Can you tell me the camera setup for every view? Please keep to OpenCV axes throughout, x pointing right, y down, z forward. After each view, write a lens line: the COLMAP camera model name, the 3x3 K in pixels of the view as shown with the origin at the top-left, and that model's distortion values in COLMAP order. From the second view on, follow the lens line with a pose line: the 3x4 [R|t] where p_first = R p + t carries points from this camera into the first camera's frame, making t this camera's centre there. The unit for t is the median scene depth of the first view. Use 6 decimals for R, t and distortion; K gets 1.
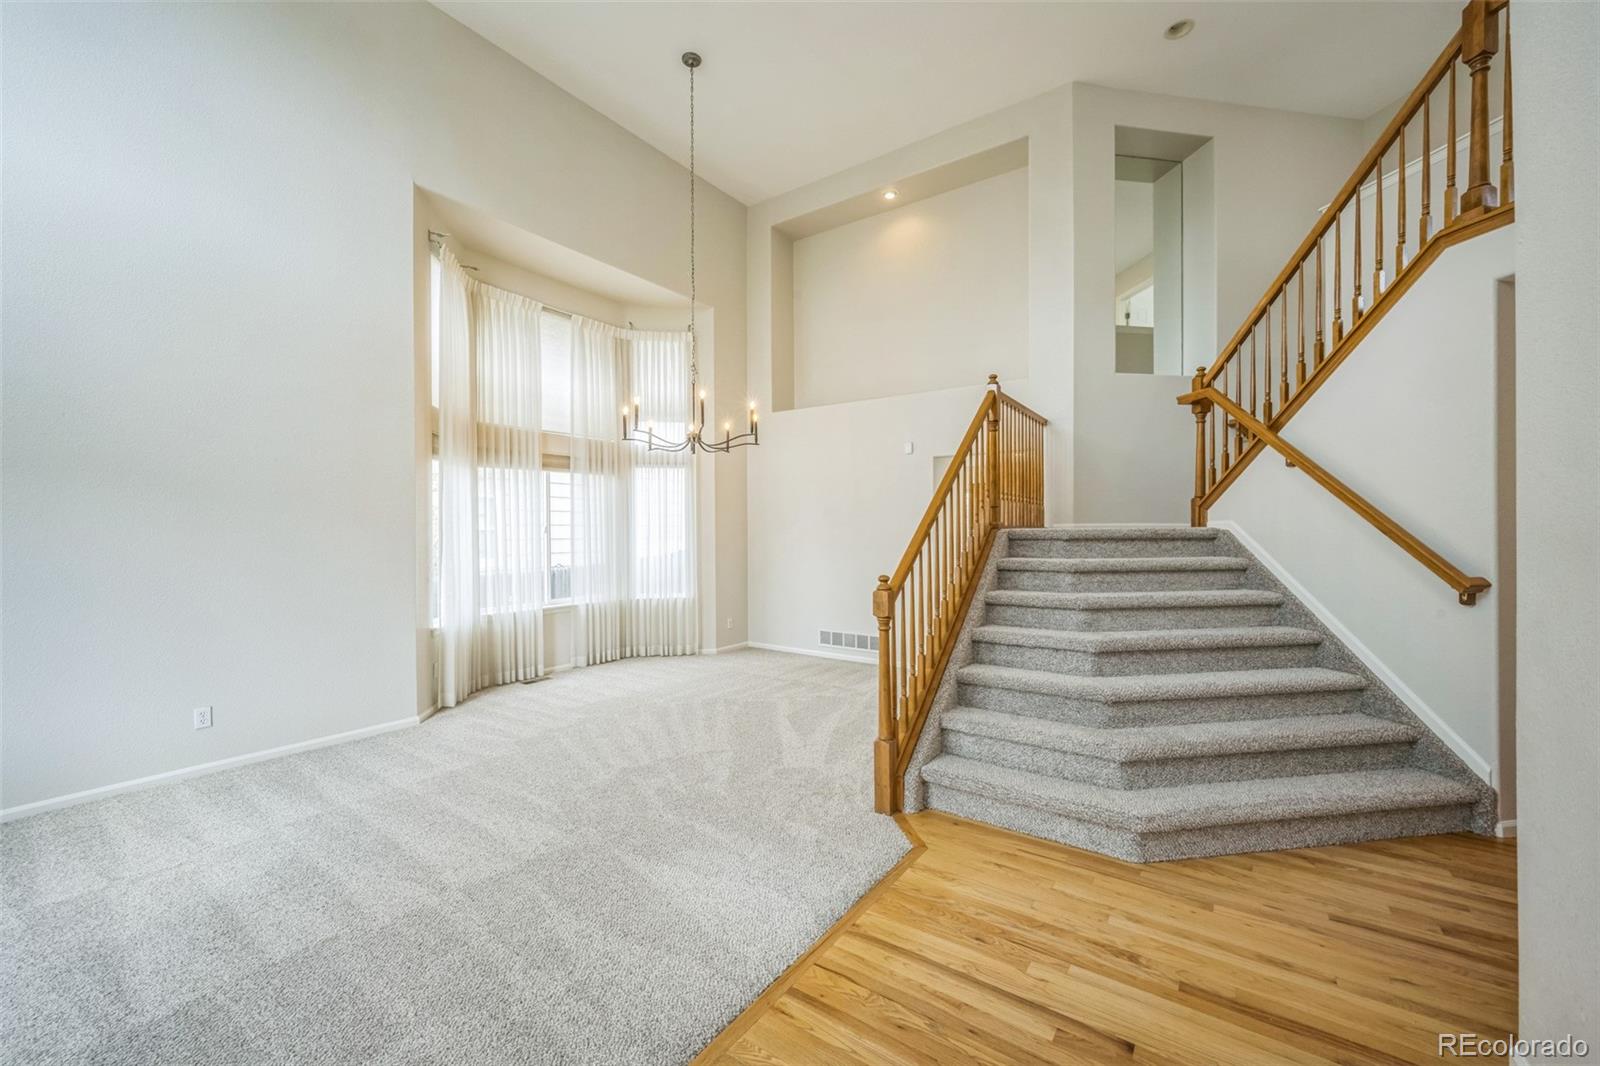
lens RADIAL K [[623.6, 0, 801.2], [0, 623.6, 536.6], [0, 0, 1]] dist [-0.002331, -0.000163]
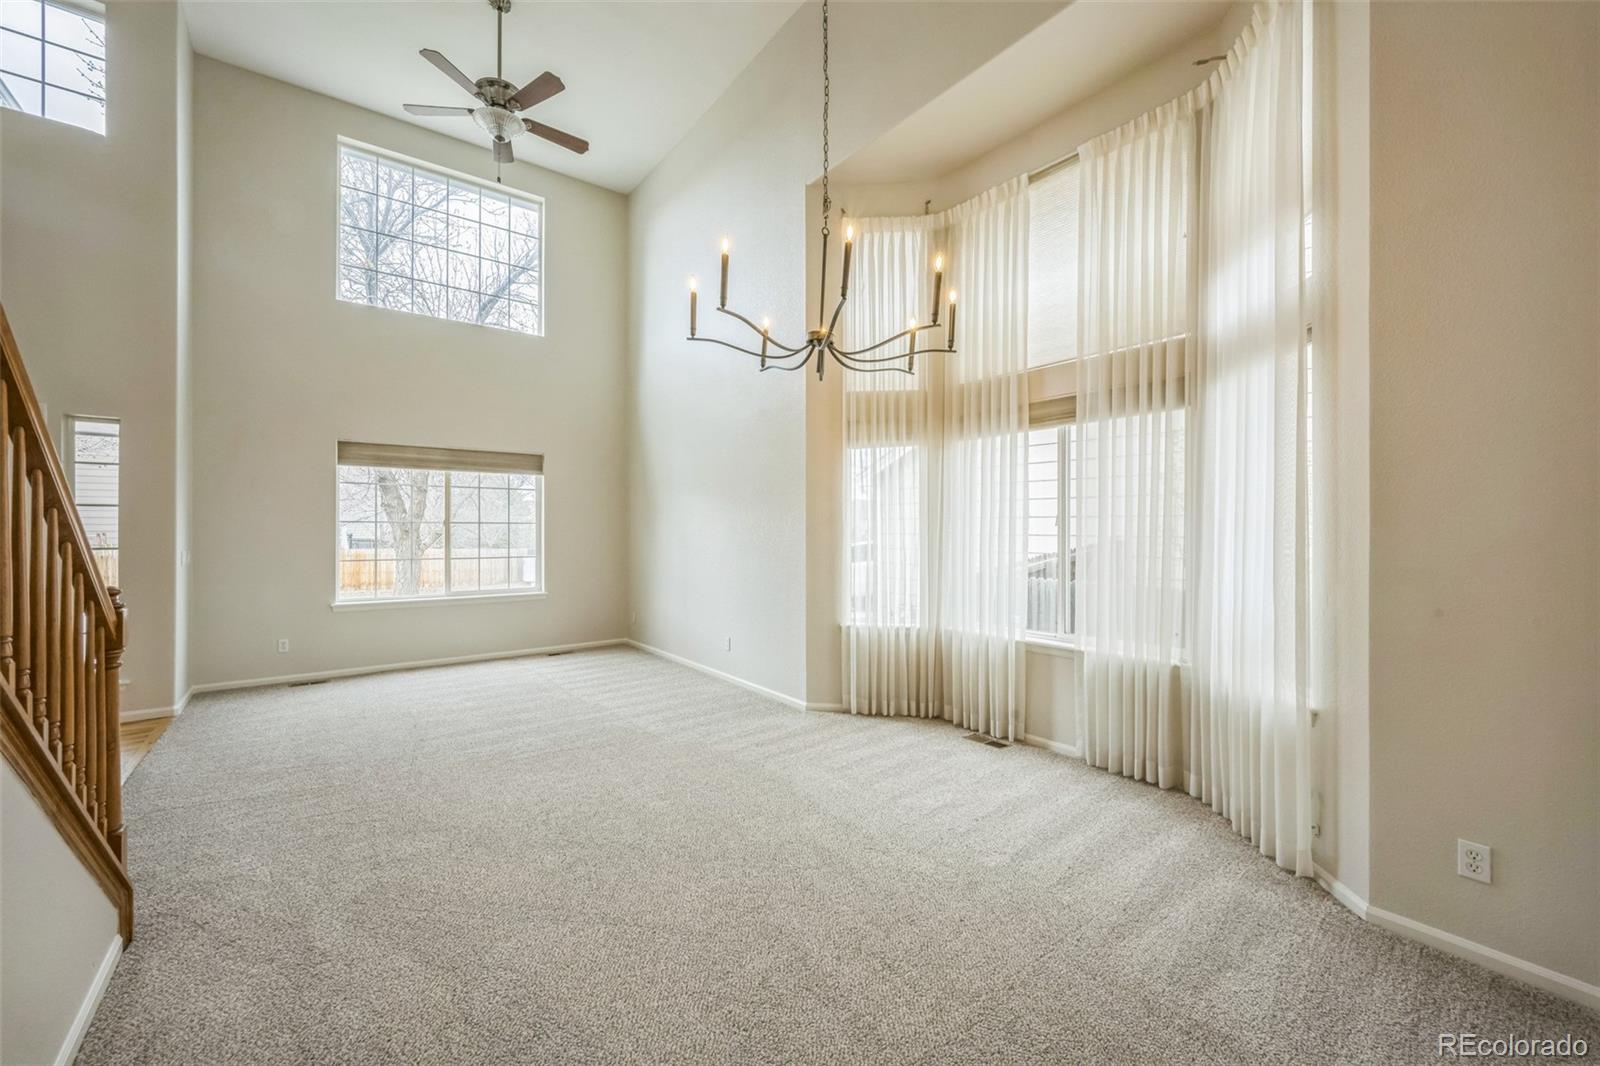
lens RADIAL K [[628.4, 0, 793.2], [0, 628.4, 525.0], [0, 0, 1]] dist [0.000766, -0.000119]
pose [[-0.305964, 0.002775, -0.952039, 0.277057], [-0.007430, 0.999958, 0.005303, -0.008003], [0.952014, 0.008696, -0.305930, 0.946774]]
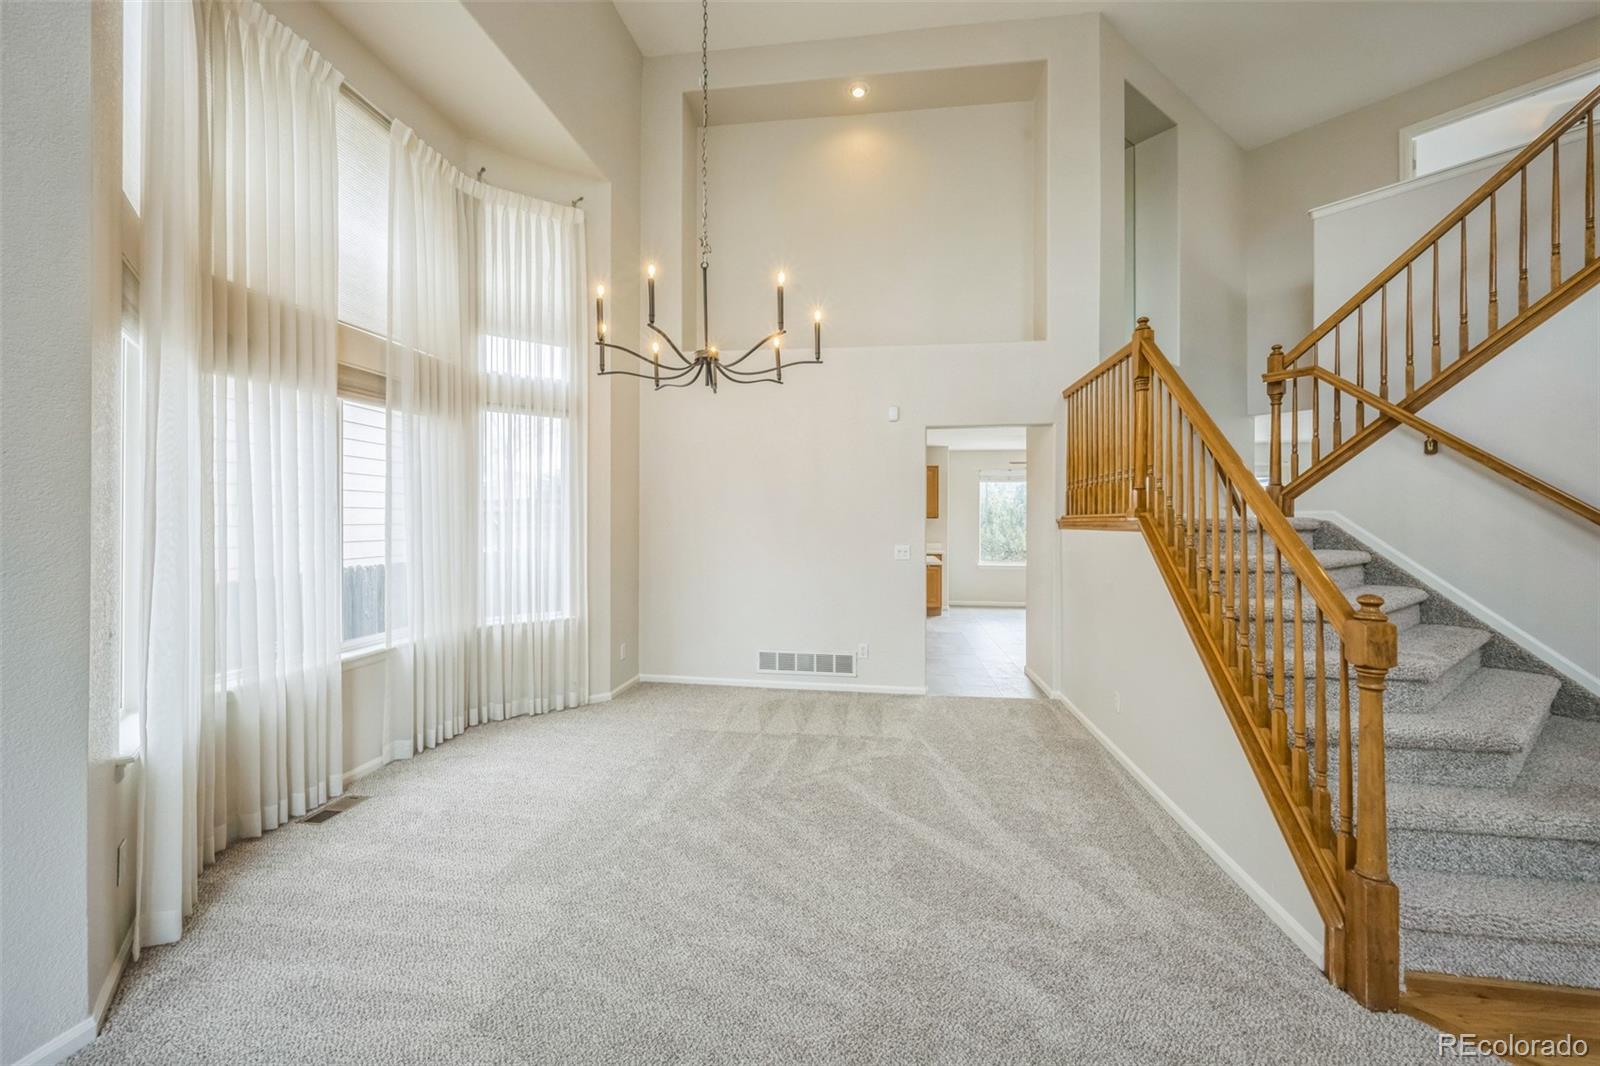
lens RADIAL K [[628.6, 0, 792.6], [0, 628.6, 519.7], [0, 0, 1]] dist [-0.001590, -0.000155]
pose [[0.894426, 0.007874, 0.447147, -0.302341], [-0.004751, 0.999956, -0.008107, -0.000332], [-0.447191, 0.005127, 0.894424, 0.354571]]
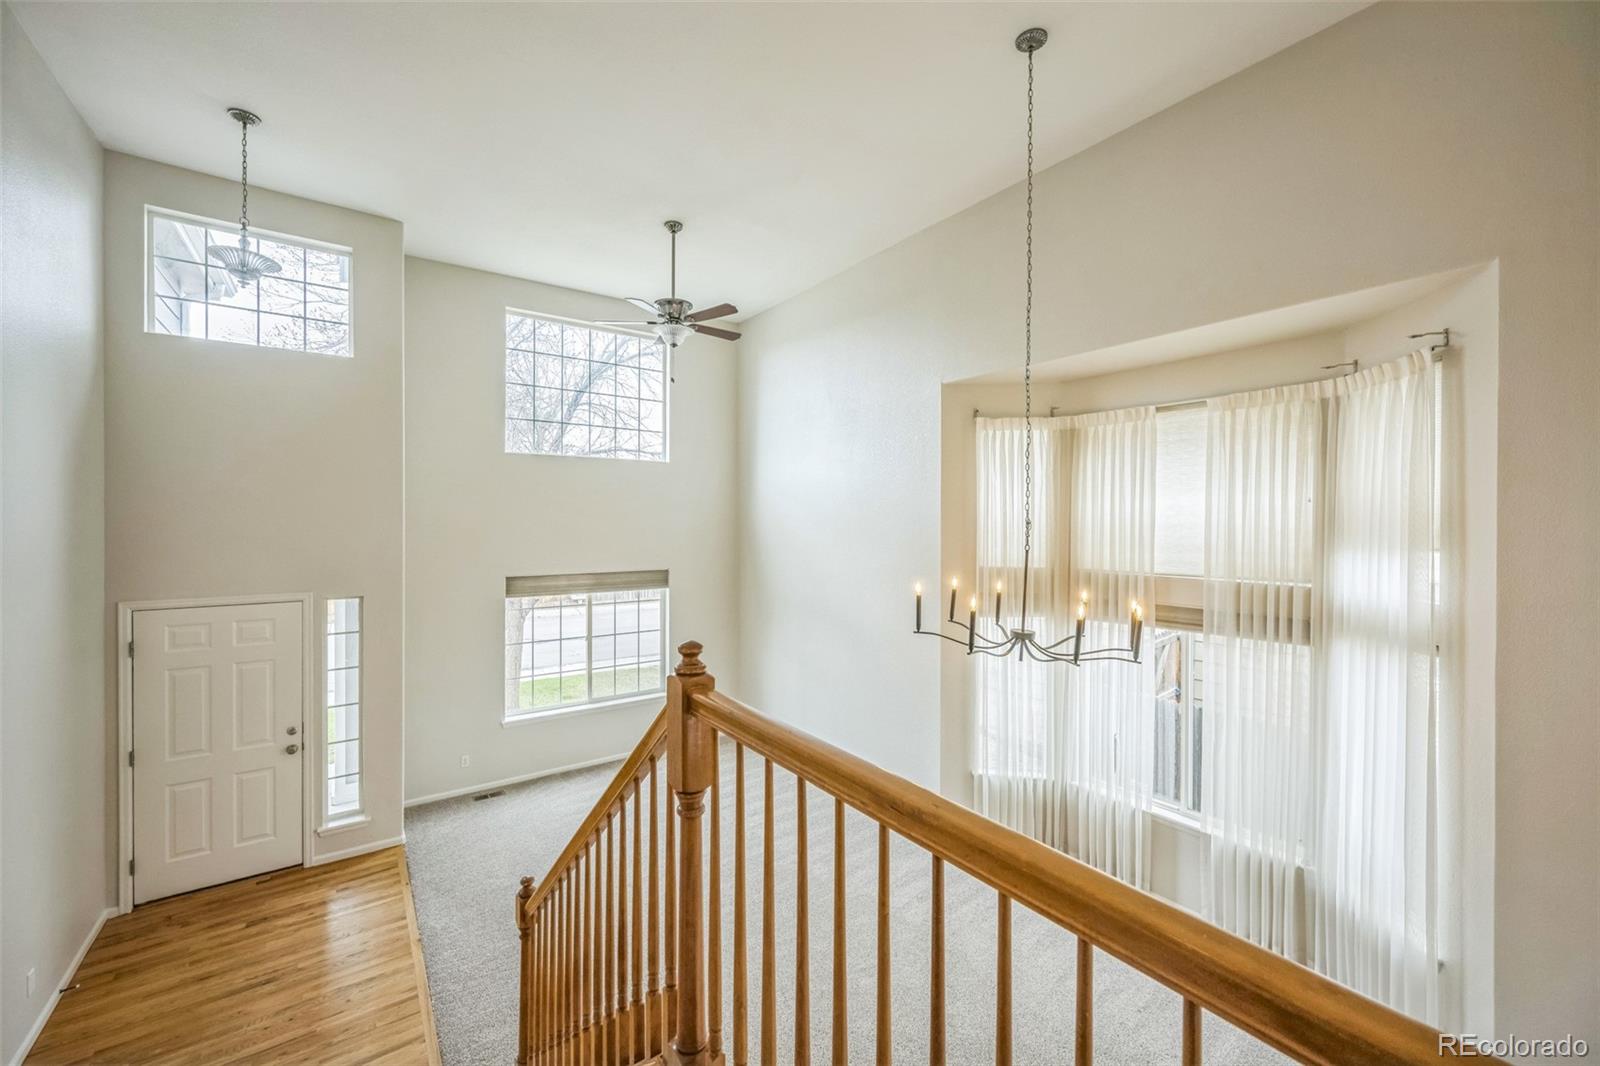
lens RADIAL K [[628.6, 0, 792.6], [0, 628.6, 519.7], [0, 0, 1]] dist [-0.001590, -0.000155]
pose [[-0.342055, 0.002970, -0.939675, 0.425066], [-0.006785, 0.999961, 0.005631, -0.230347], [0.939655, 0.008302, -0.342022, 0.830273]]
